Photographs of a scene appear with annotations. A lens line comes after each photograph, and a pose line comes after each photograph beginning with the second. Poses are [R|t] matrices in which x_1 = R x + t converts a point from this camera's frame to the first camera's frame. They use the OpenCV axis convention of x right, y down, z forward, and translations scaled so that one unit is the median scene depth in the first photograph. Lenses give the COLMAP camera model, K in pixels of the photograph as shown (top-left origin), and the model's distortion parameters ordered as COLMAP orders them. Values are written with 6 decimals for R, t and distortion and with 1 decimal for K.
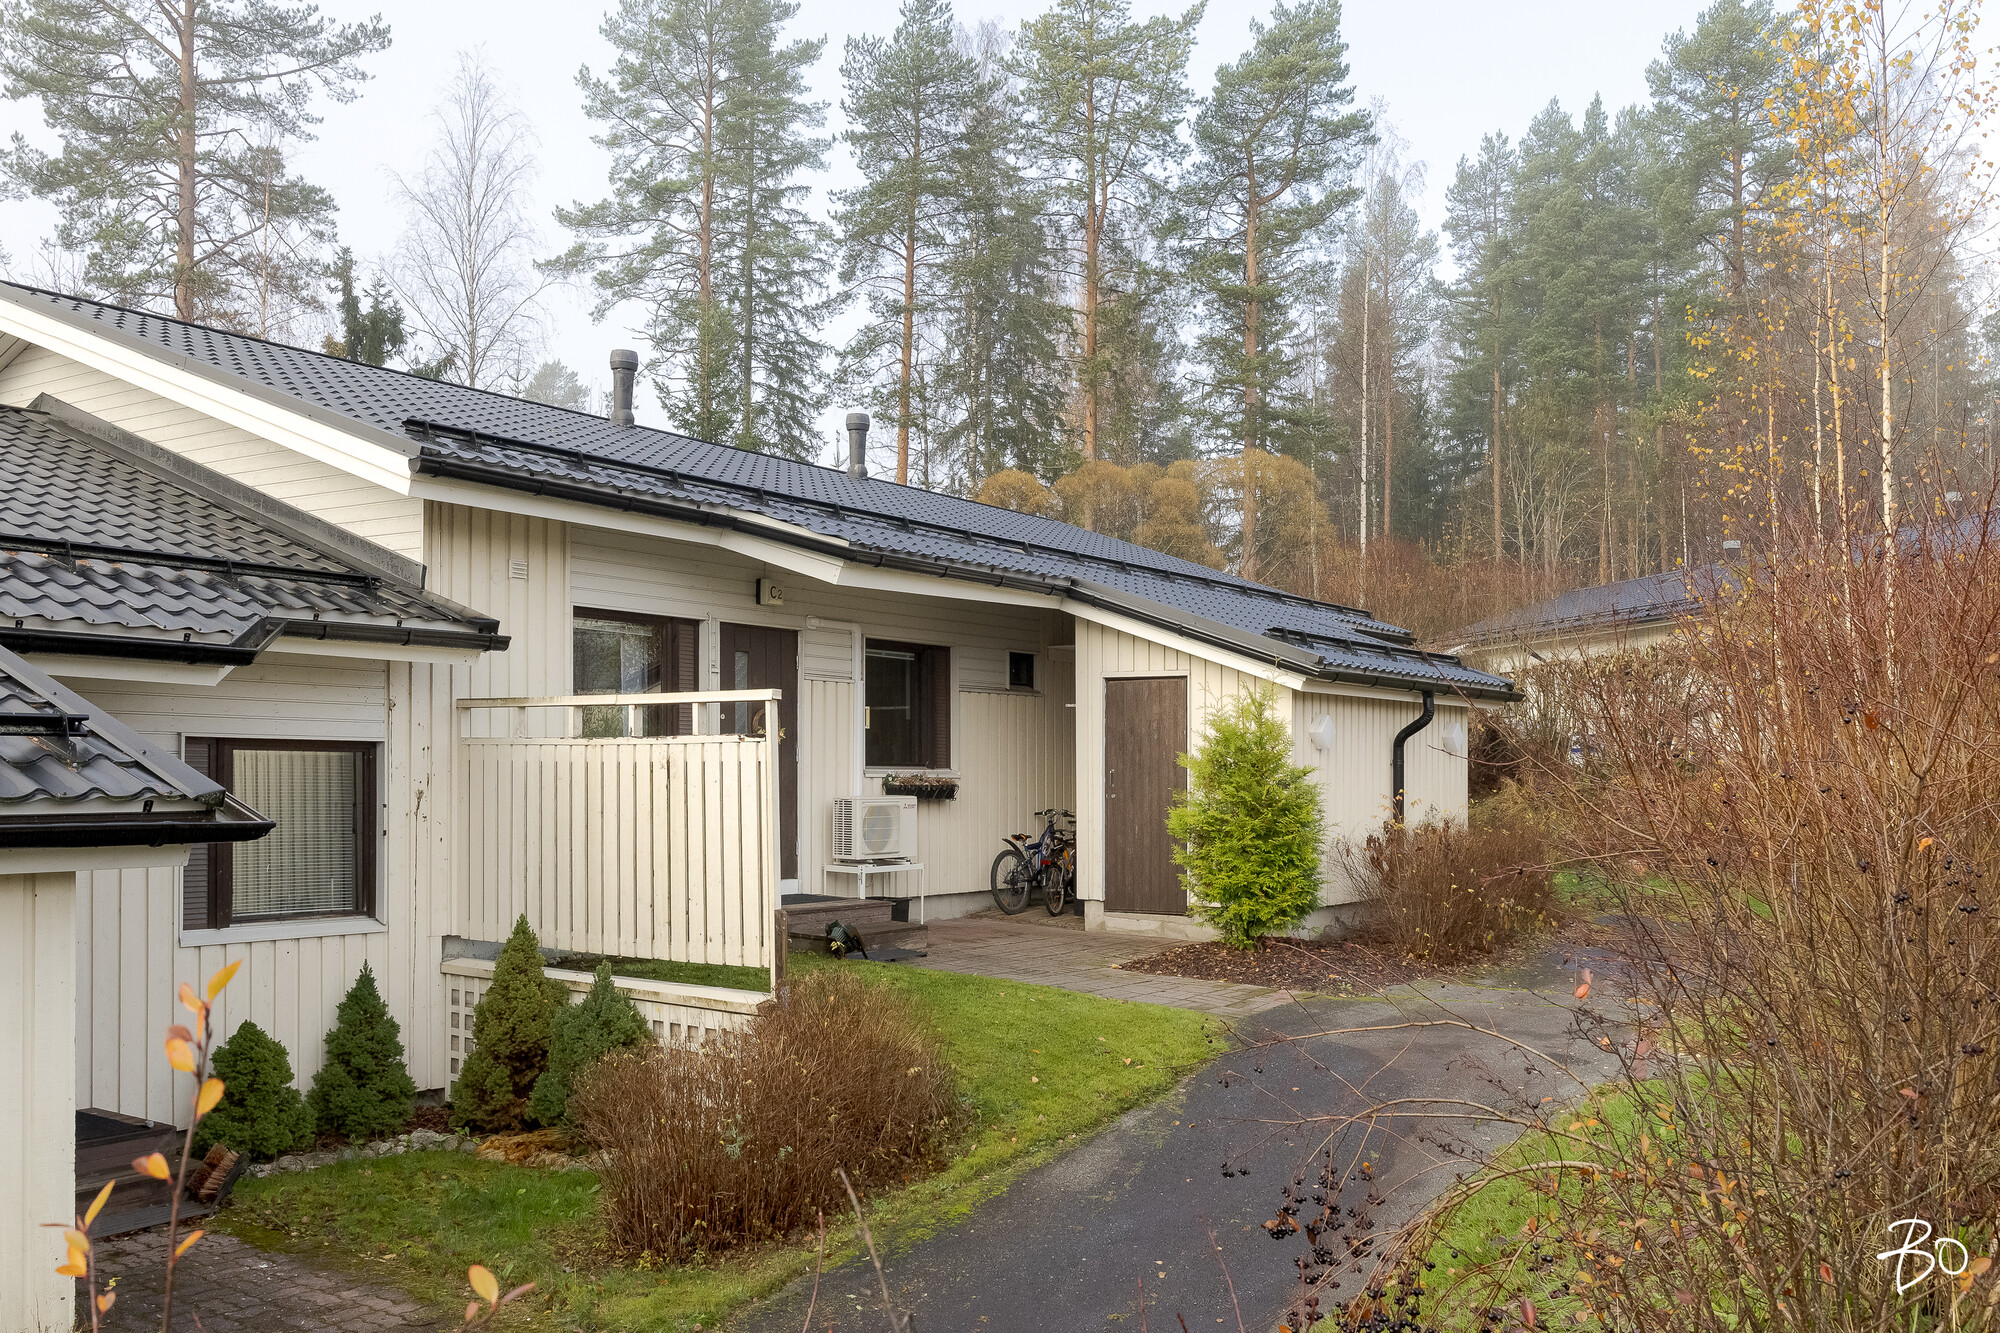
lens RADIAL K [[1748.9, 0, 996.5], [0, 1748.9, 667.1], [0, 0, 1]] dist [0.008727, 0.005300]
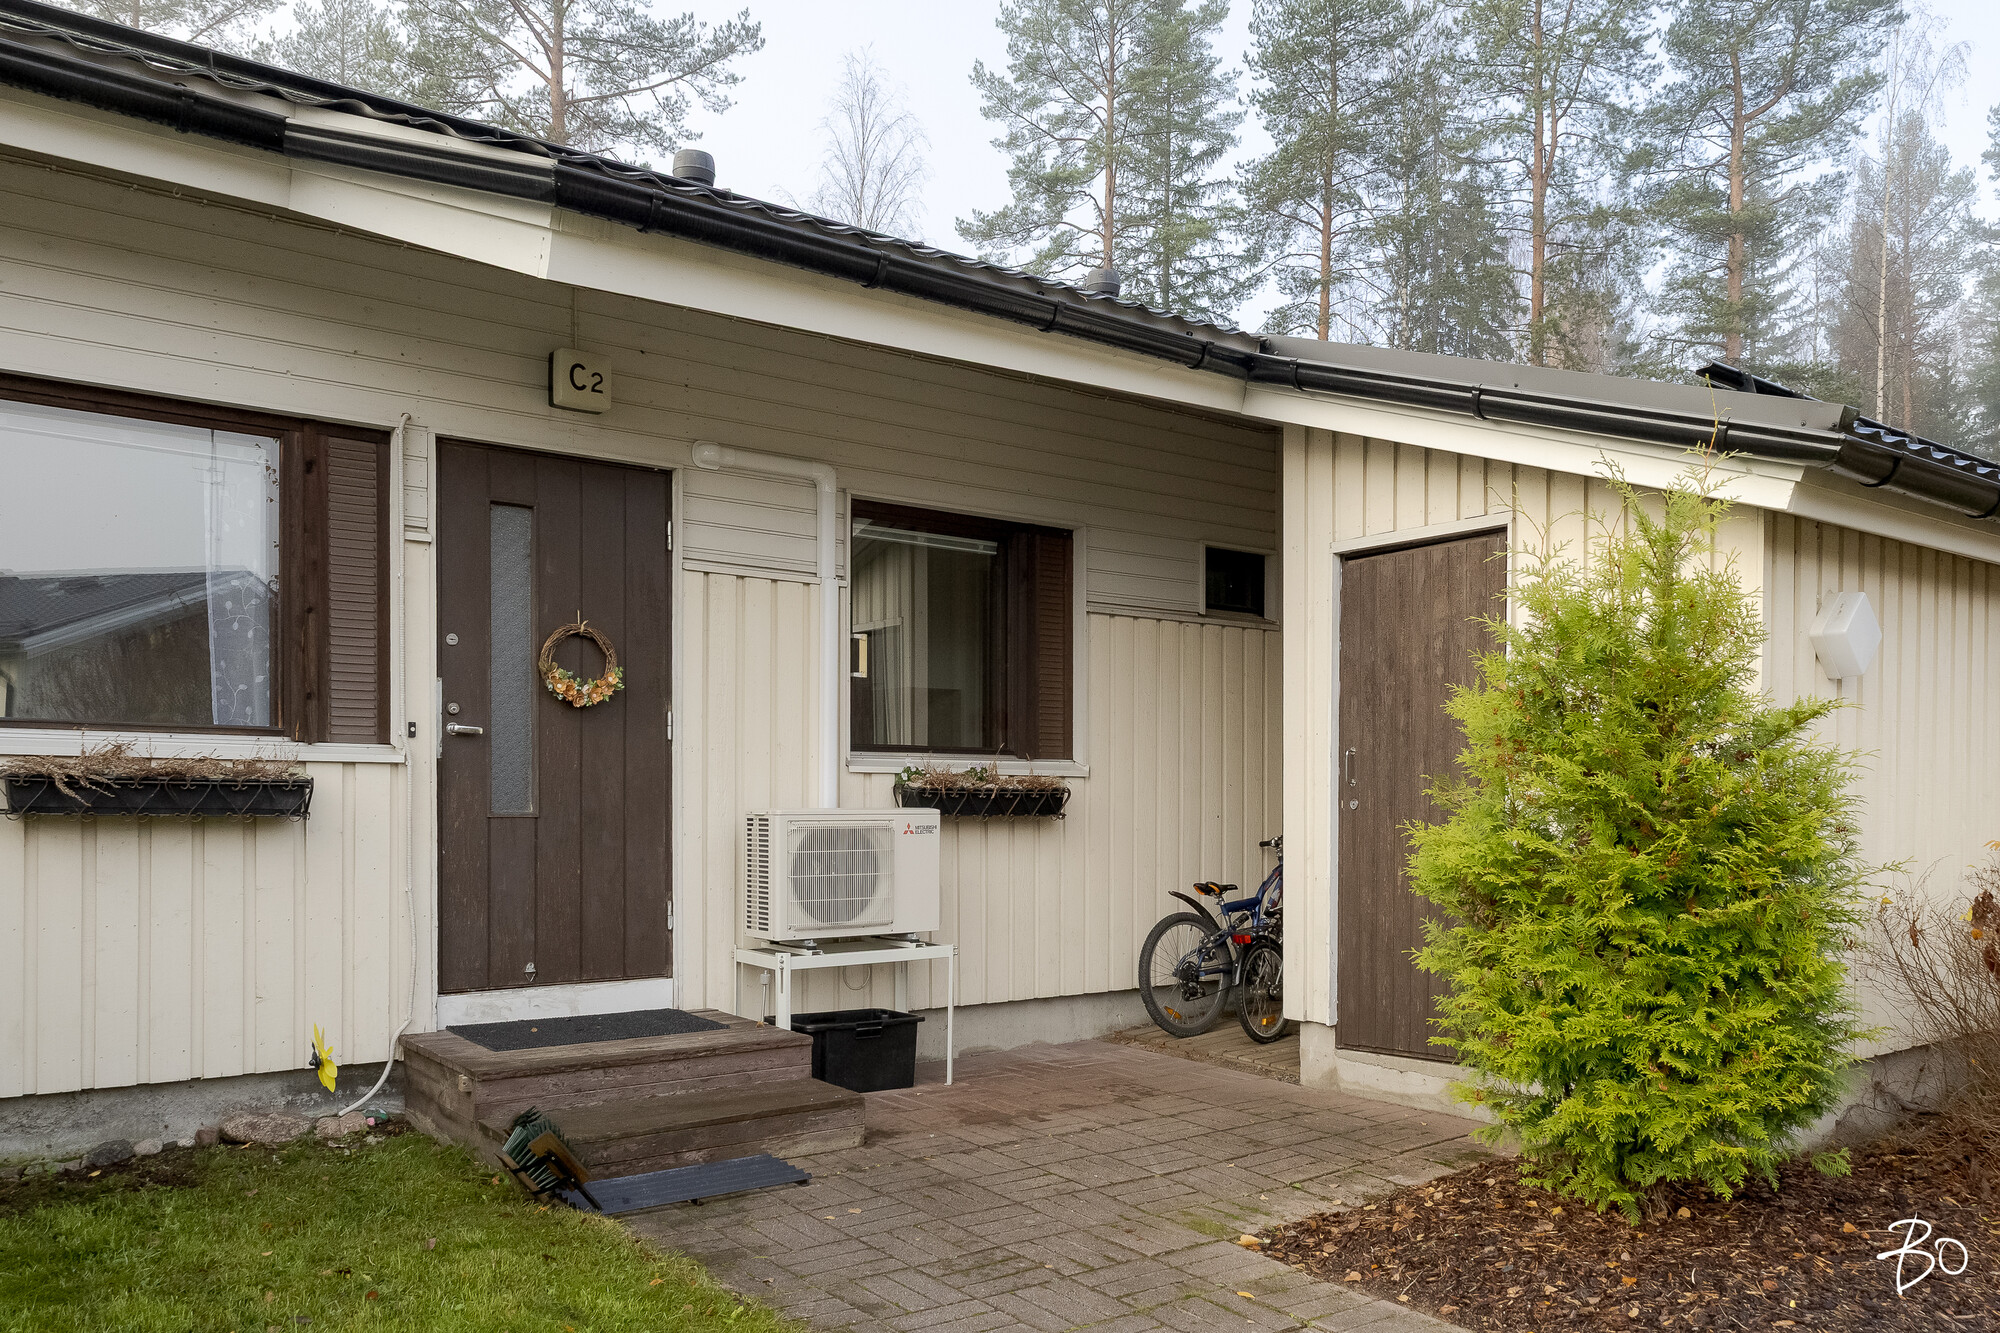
lens RADIAL K [[1601.2, 0, 1051.4], [0, 1601.2, 845.5], [0, 0, 1]] dist [-0.005188, 0.005958]
pose [[0.965433, -0.004846, -0.260605, 0.029114], [0.026041, 0.996618, 0.077937, 0.014285], [0.259346, -0.082029, 0.962295, 0.164391]]
